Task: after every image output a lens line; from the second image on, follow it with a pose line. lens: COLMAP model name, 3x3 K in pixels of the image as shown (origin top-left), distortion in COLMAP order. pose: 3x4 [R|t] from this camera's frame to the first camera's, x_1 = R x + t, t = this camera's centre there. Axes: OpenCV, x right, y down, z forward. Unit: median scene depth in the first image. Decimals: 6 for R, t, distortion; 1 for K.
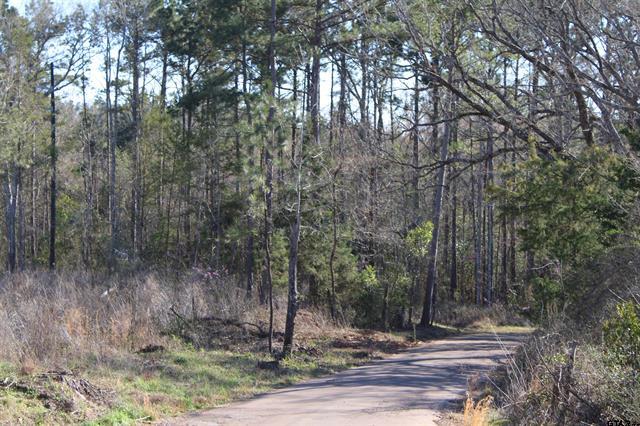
lens RADIAL K [[1401.8, 0, 320.0], [0, 1401.8, 213.0], [0, 0, 1]] dist [0.047128, 0.456598]
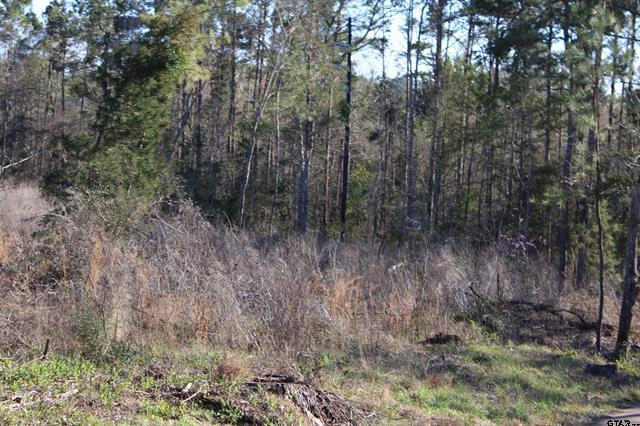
lens RADIAL K [[1401.8, 0, 320.0], [0, 1401.8, 213.0], [0, 0, 1]] dist [0.047128, 0.456598]
pose [[0.976932, 0.036719, -0.210370, -0.015589], [-0.034118, 0.999290, 0.015985, 0.011016], [0.210808, -0.008439, 0.977491, 0.137706]]
